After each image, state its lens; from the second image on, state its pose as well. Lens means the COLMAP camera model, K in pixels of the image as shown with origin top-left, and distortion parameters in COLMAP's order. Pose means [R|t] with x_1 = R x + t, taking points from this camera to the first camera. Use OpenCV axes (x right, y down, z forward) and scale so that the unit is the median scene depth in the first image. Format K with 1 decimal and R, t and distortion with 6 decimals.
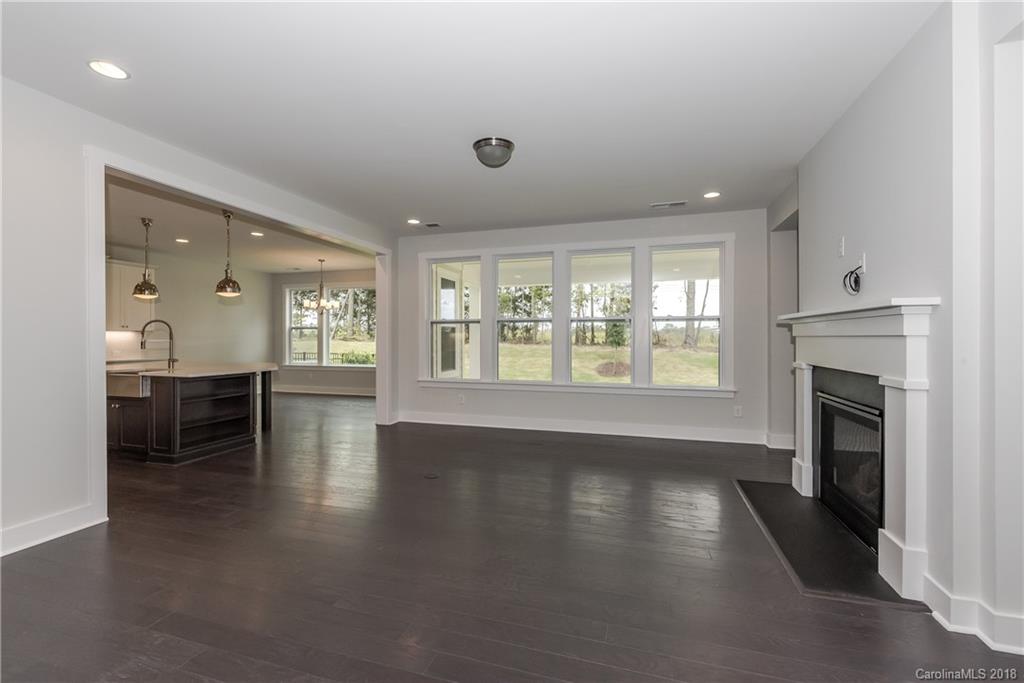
lens RADIAL K [[439.3, 0, 513.0], [0, 439.3, 338.5], [0, 0, 1]] dist [-0.002261, -0.000641]
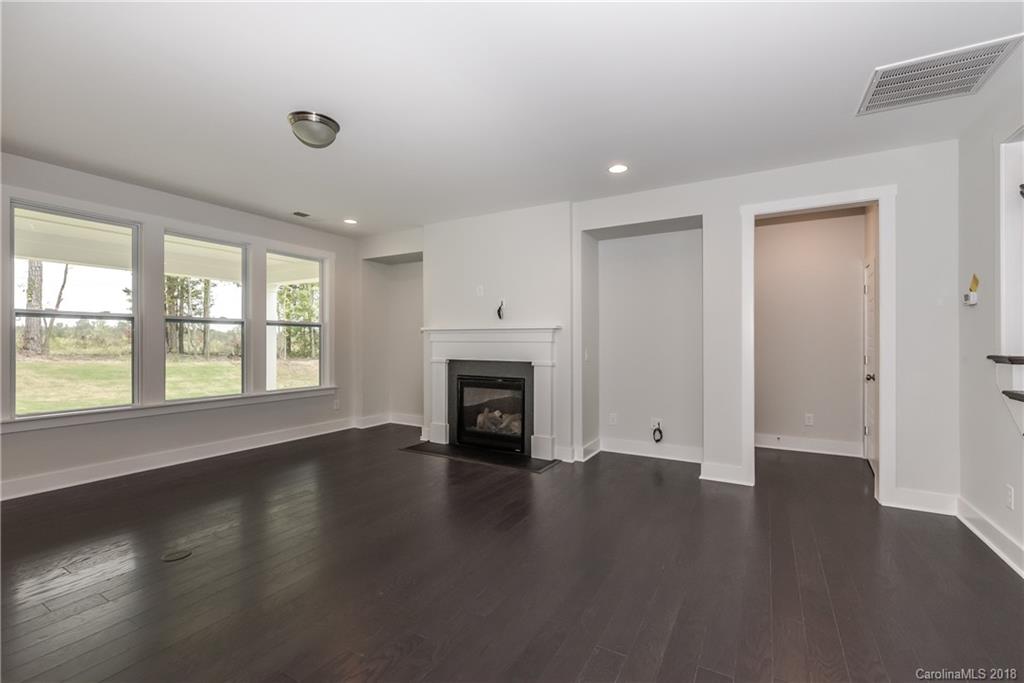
lens RADIAL K [[448.1, 0, 512.0], [0, 448.1, 341.5], [0, 0, 1]] dist [-0.002055, -0.000423]
pose [[0.232427, -0.000545, 0.972614, -0.453878], [-0.000269, 1.000000, 0.000624, -0.004020], [-0.972614, -0.000406, 0.232426, 0.222286]]
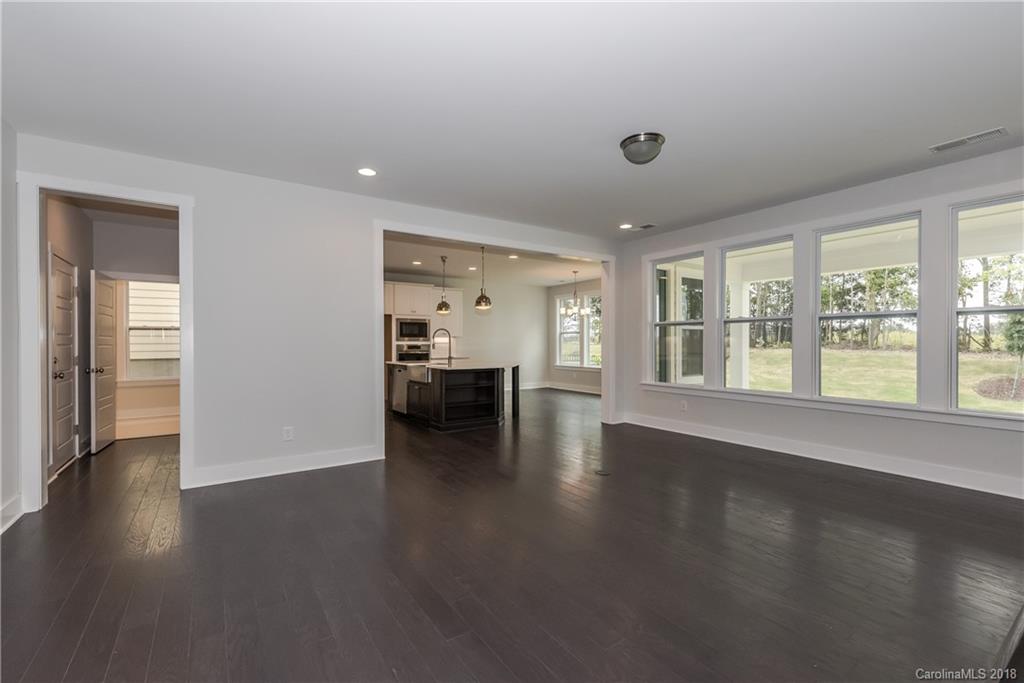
lens RADIAL K [[443.3, 0, 508.9], [0, 443.3, 344.1], [0, 0, 1]] dist [0.000232, -0.000117]
pose [[0.774978, 0.000705, -0.631988, 0.192576], [0.000830, 0.999997, 0.002133, 0.003463], [0.631988, -0.002177, 0.774975, 0.029606]]
